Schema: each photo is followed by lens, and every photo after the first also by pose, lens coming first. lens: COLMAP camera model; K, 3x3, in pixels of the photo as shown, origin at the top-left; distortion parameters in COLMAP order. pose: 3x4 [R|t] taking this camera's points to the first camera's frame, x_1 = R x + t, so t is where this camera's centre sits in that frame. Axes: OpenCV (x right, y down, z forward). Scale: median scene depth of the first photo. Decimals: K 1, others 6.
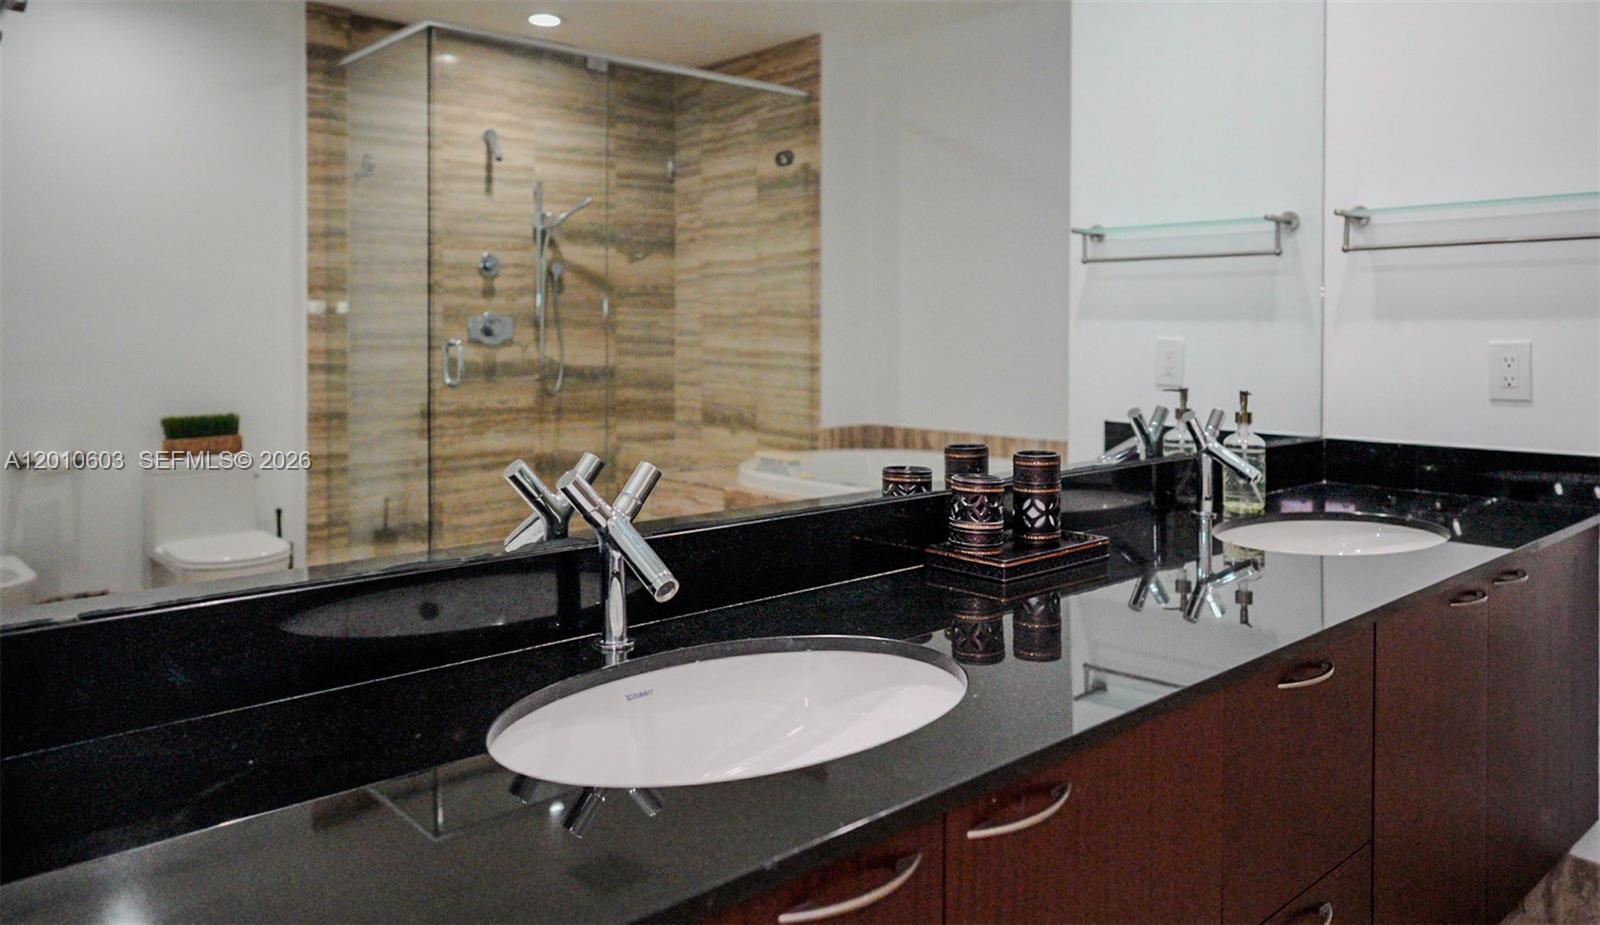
lens RADIAL K [[1163.2, 0, 803.0], [0, 1163.2, 355.7], [0, 0, 1]] dist [-0.001629, -0.003156]
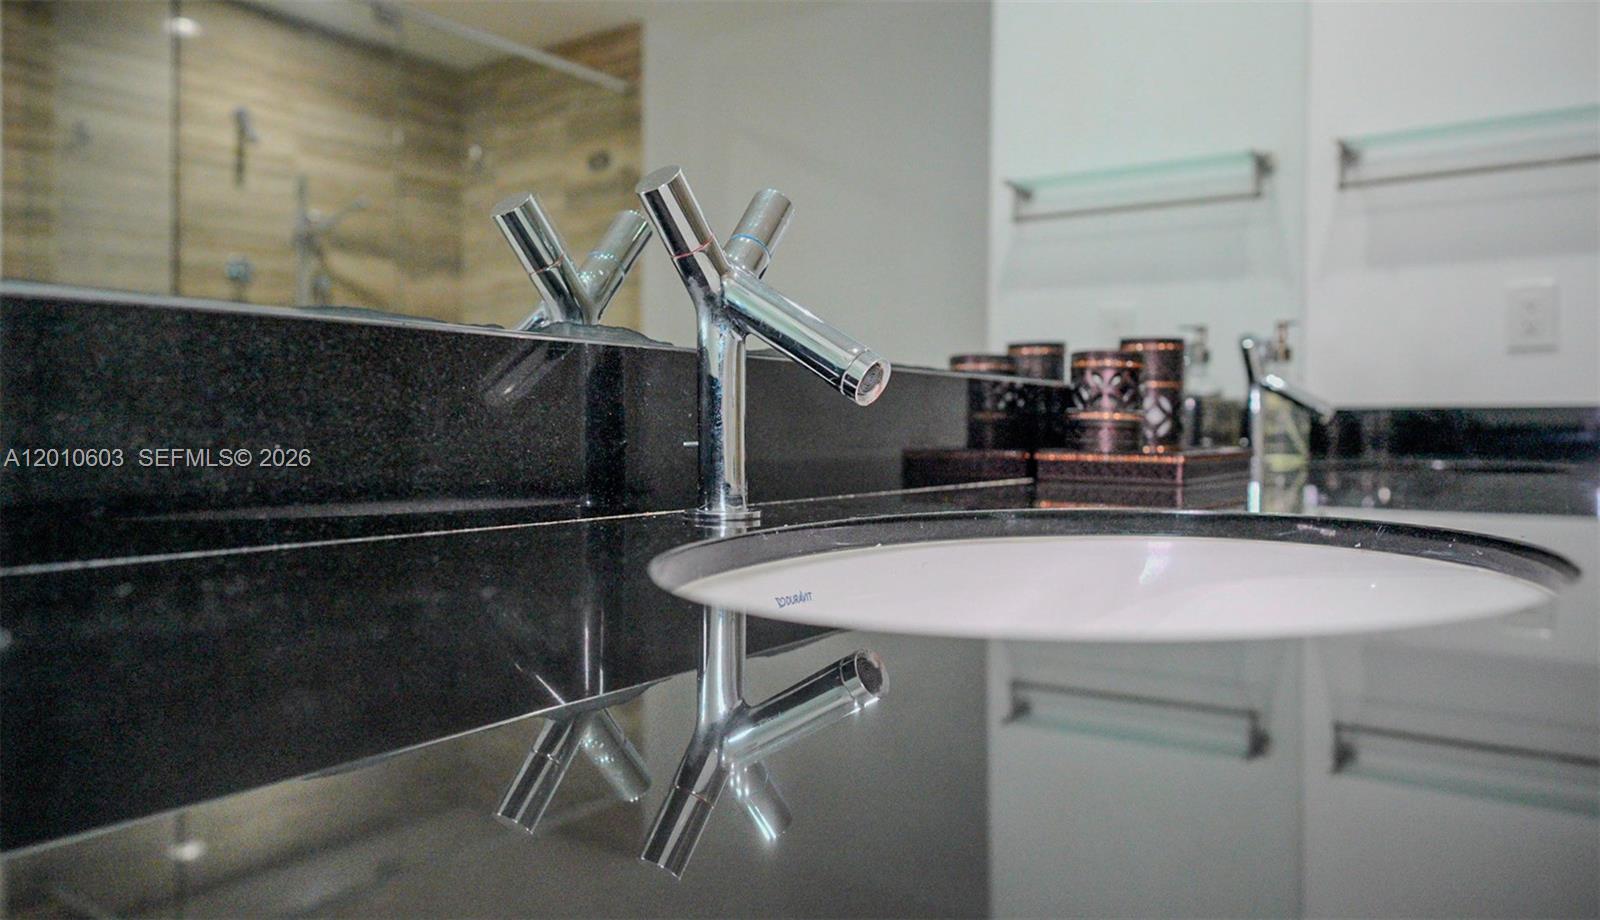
lens RADIAL K [[1147.4, 0, 800.0], [0, 1147.4, 460.0], [0, 0, 1]] dist [-0.006180, -0.004044]
pose [[0.976480, 0.000892, 0.215605, -0.055798], [-0.003237, 0.999939, 0.010521, 0.049884], [-0.215582, -0.010971, 0.976424, 0.110822]]
